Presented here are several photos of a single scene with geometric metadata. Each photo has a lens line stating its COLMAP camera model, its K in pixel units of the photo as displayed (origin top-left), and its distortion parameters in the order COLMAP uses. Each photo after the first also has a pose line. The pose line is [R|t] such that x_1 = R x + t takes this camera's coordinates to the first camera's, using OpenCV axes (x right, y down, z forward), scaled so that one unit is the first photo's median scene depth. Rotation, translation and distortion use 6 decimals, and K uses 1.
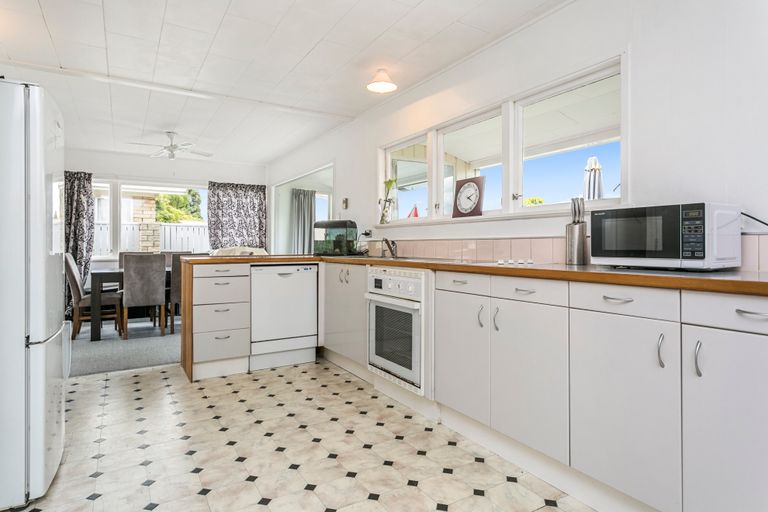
lens RADIAL K [[427.4, 0, 376.4], [0, 427.4, 255.2], [0, 0, 1]] dist [0.000966, 0.000577]
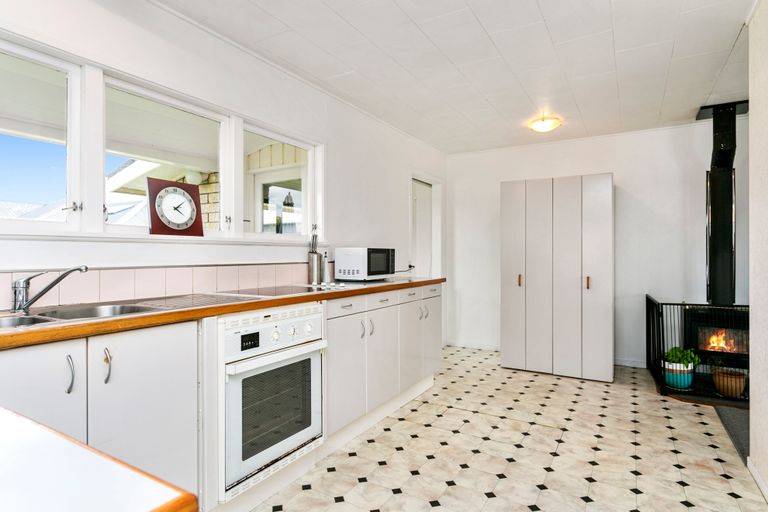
lens RADIAL K [[427.4, 0, 376.4], [0, 427.4, 255.2], [0, 0, 1]] dist [0.000966, 0.000577]
pose [[-0.475909, -0.003722, 0.879487, -0.706955], [0.016243, 0.999783, 0.013020, -0.070812], [-0.879345, 0.020482, -0.475745, 1.270827]]
